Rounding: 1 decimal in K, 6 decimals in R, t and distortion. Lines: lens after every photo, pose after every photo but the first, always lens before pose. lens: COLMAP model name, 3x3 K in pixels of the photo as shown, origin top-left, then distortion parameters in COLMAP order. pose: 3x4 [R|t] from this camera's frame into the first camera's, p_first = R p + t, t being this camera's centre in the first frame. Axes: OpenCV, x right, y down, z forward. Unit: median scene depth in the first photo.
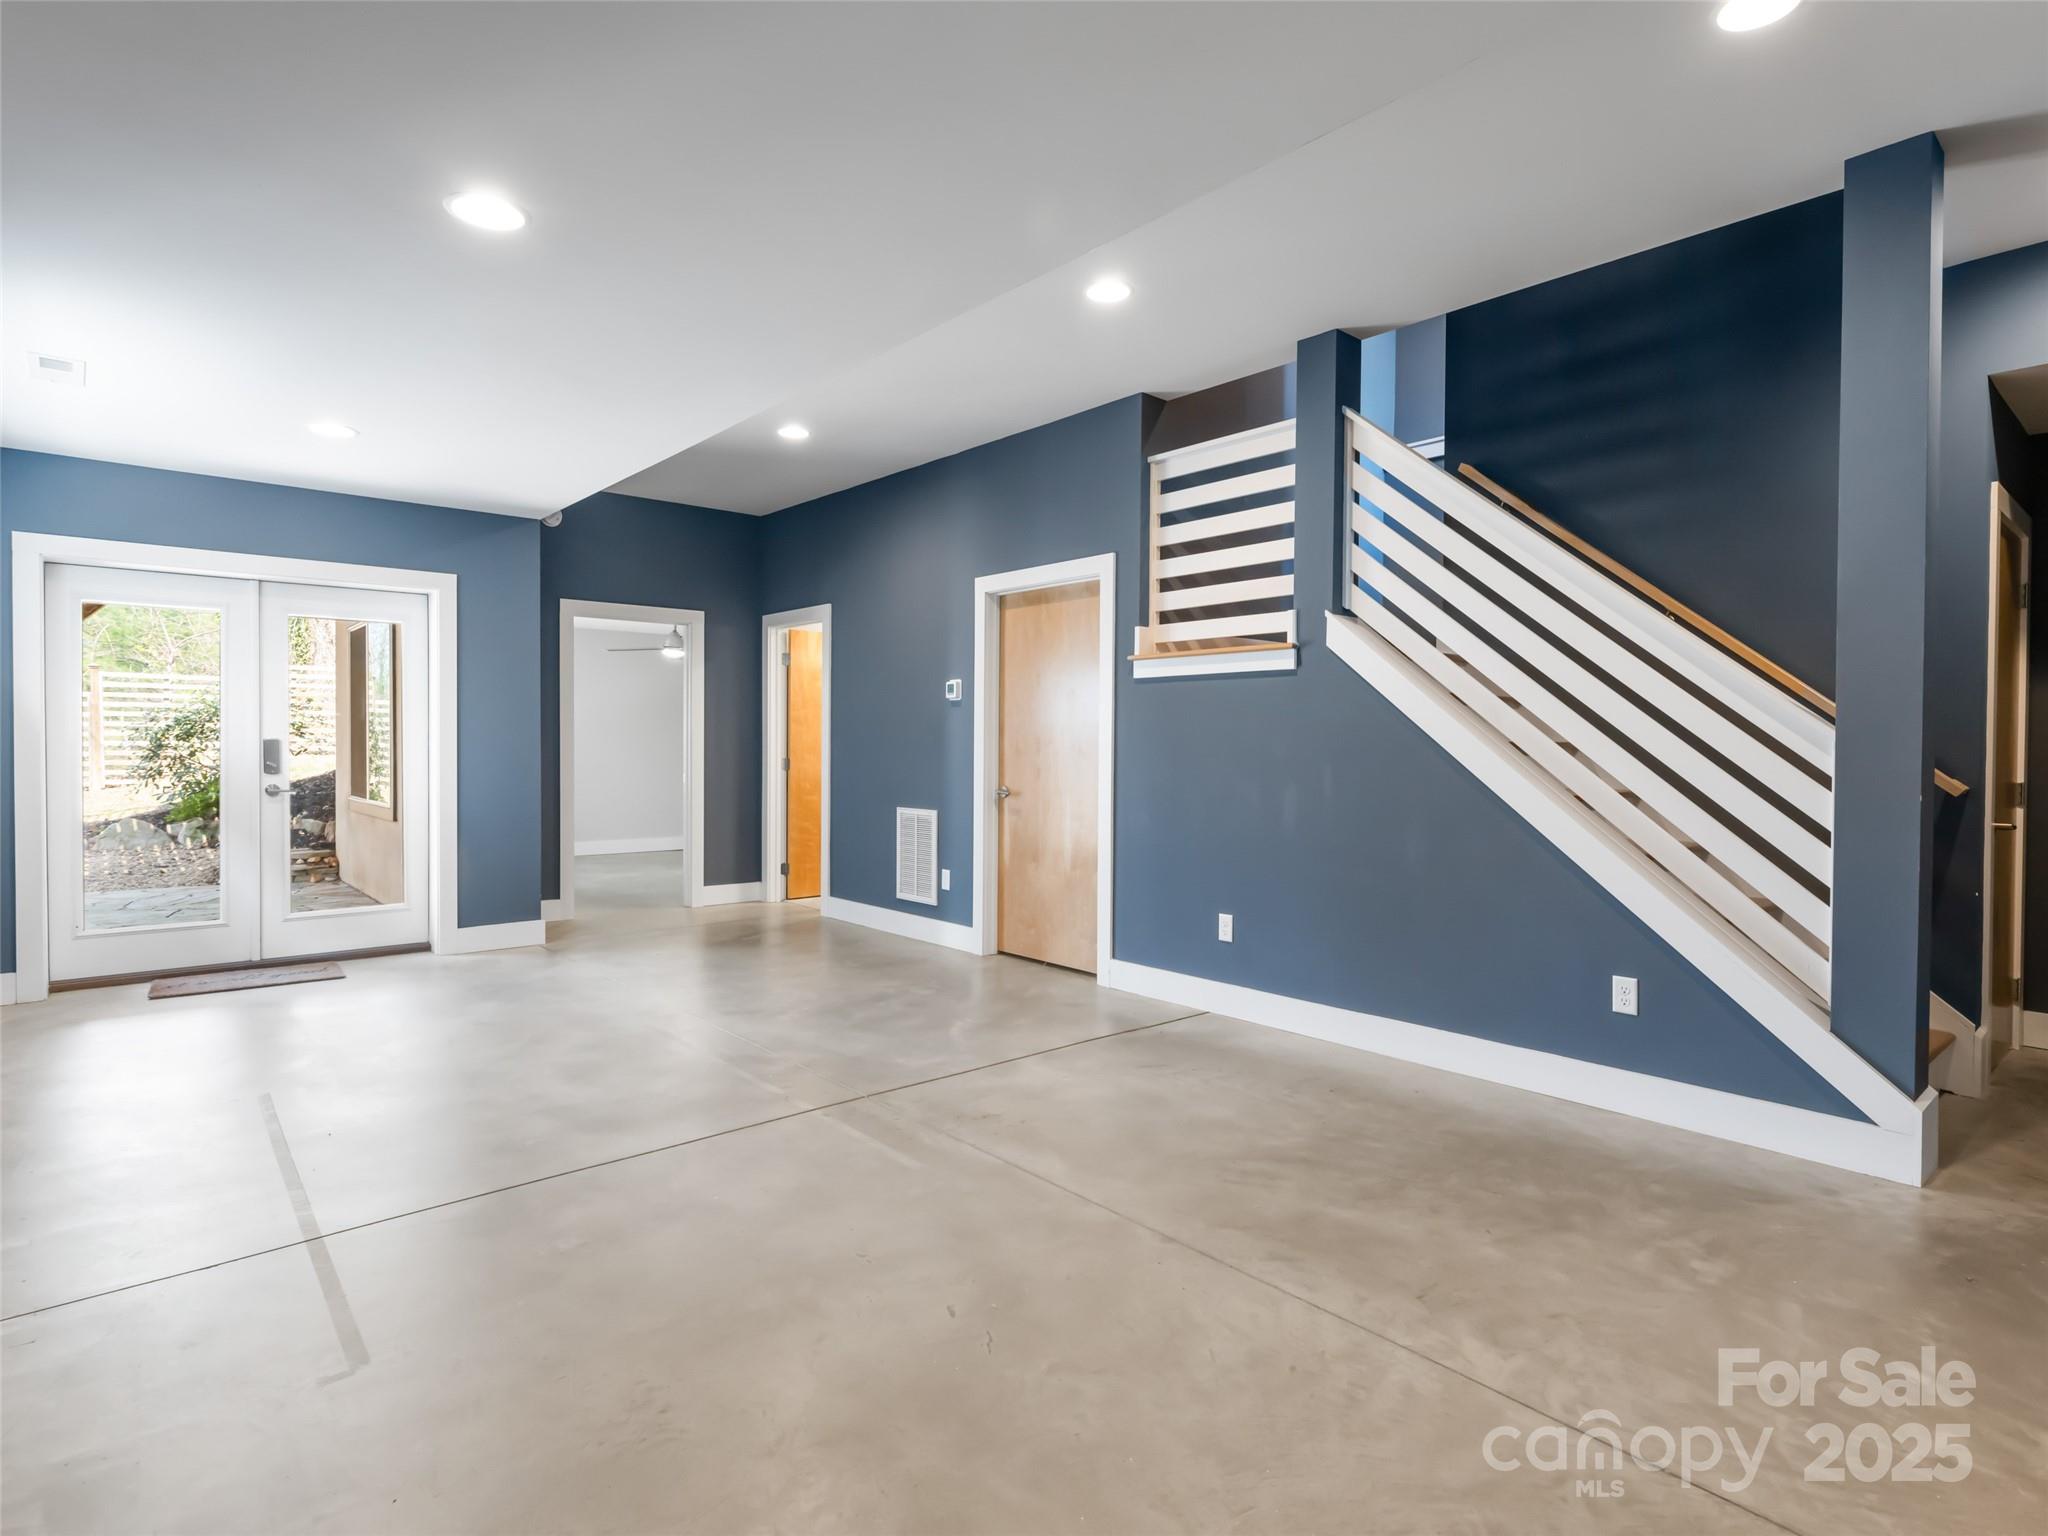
lens RADIAL K [[1045.8, 0, 1024.0], [0, 1045.8, 768.0], [0, 0, 1]] dist [-0.000500, 0.000142]
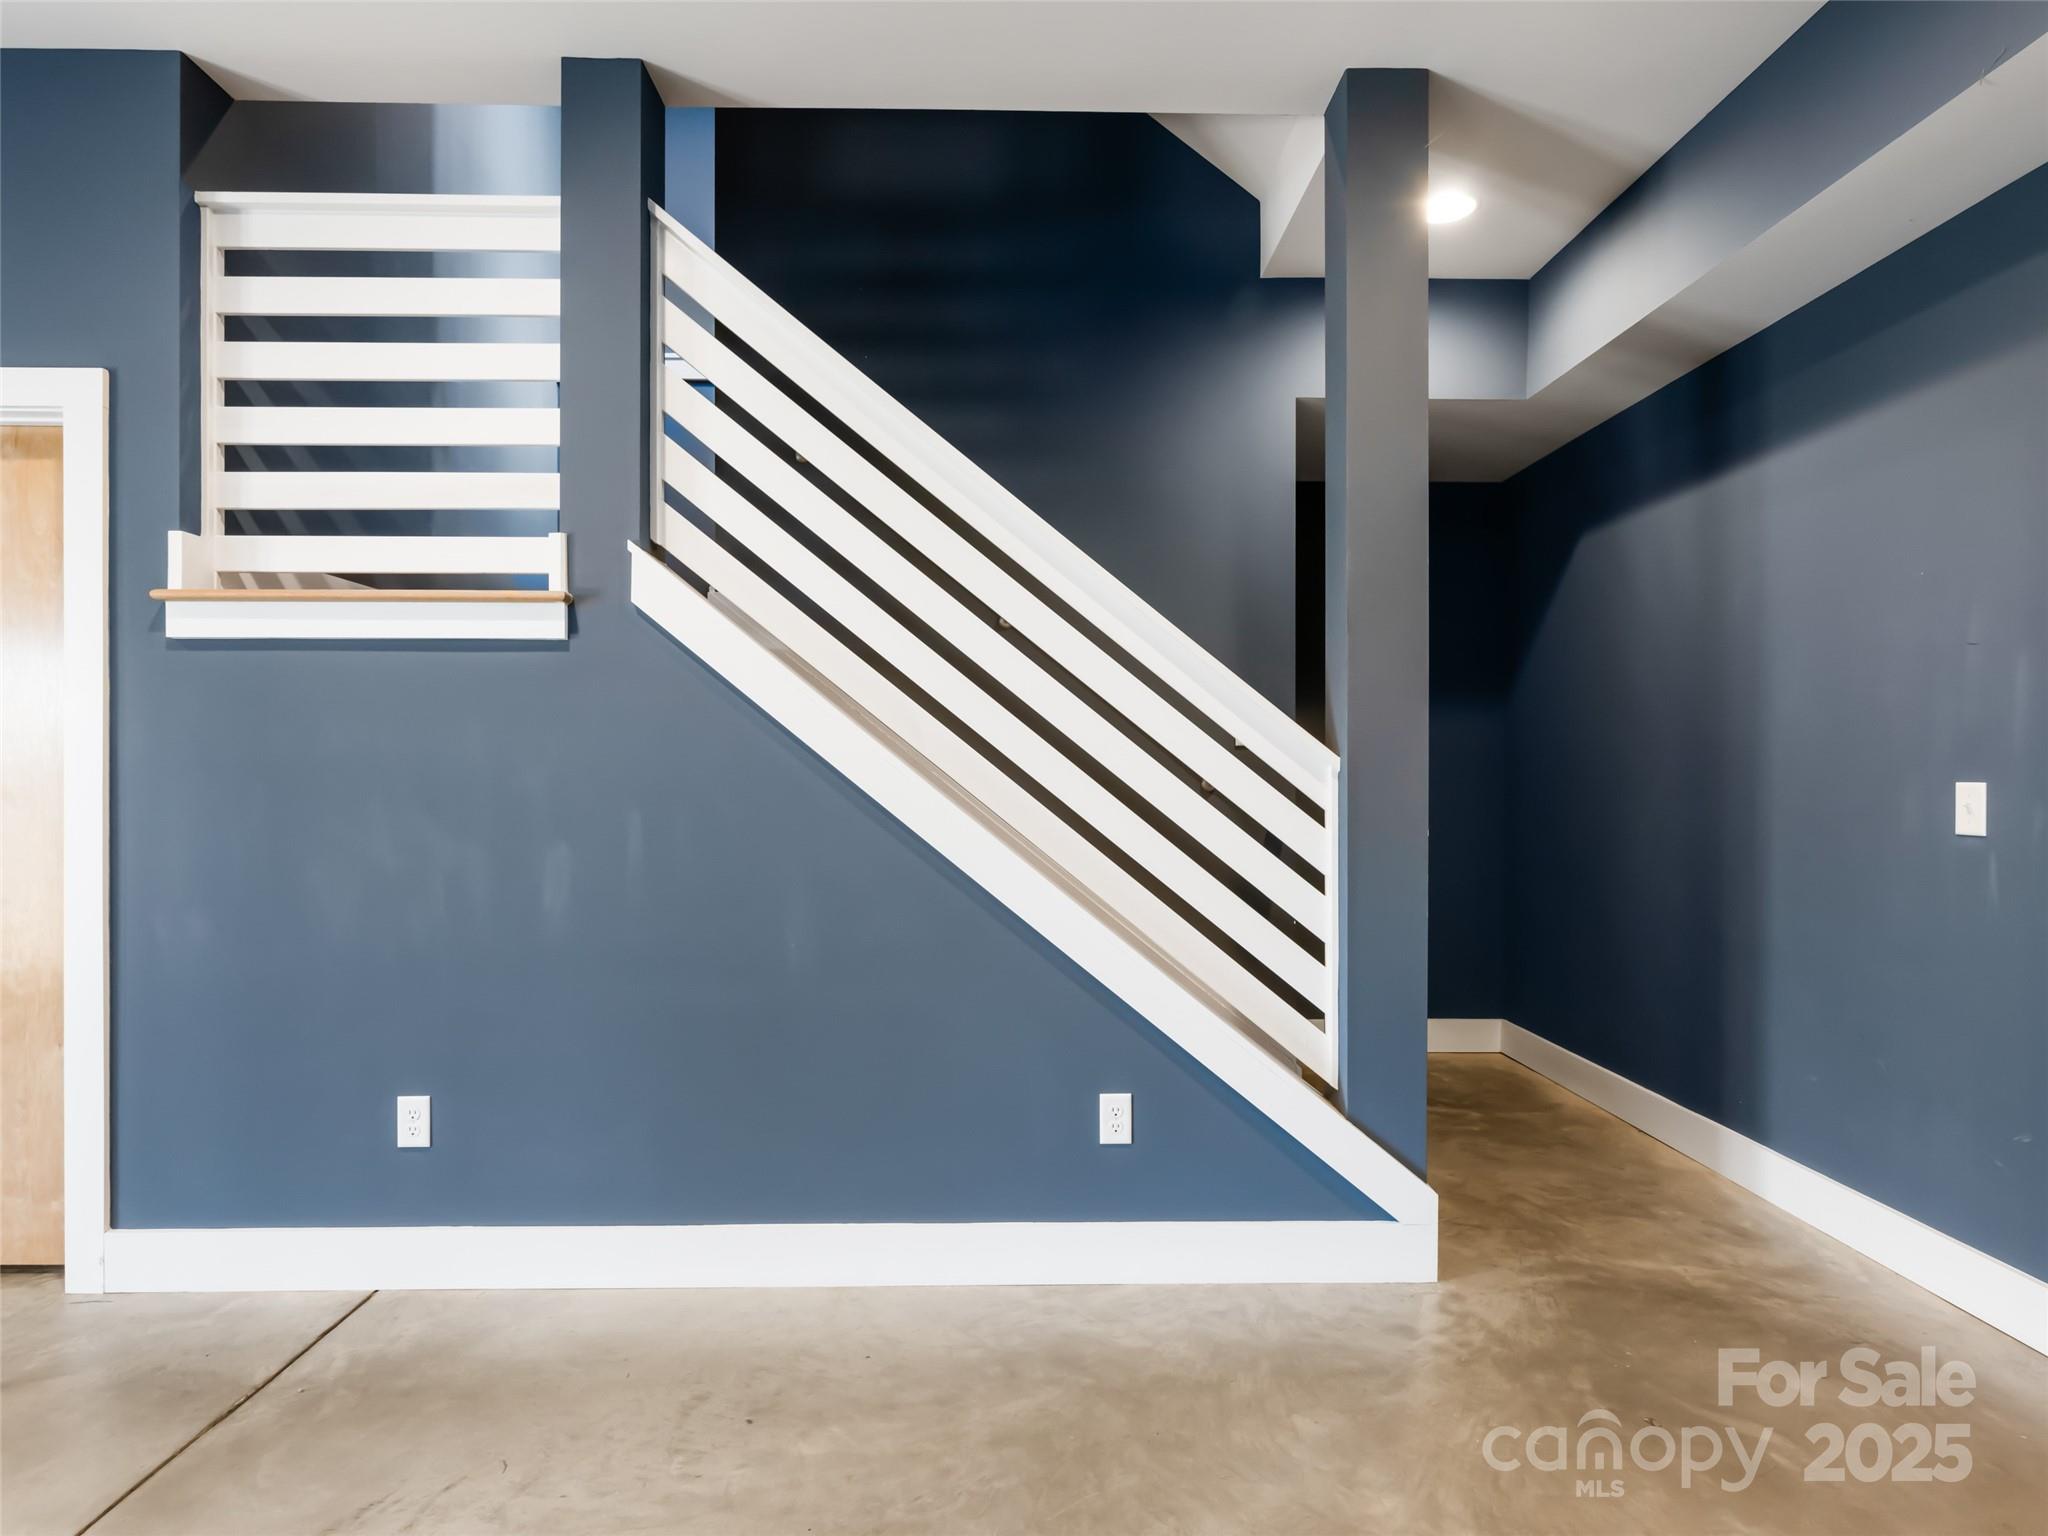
lens RADIAL K [[1166.3, 0, 1024.5], [0, 1166.3, 735.9], [0, 0, 1]] dist [-0.005740, 0.000546]
pose [[0.637694, -0.006500, 0.770263, -0.065626], [0.020625, 0.999750, -0.008639, -0.032287], [-0.770014, 0.021396, 0.637668, 0.413782]]
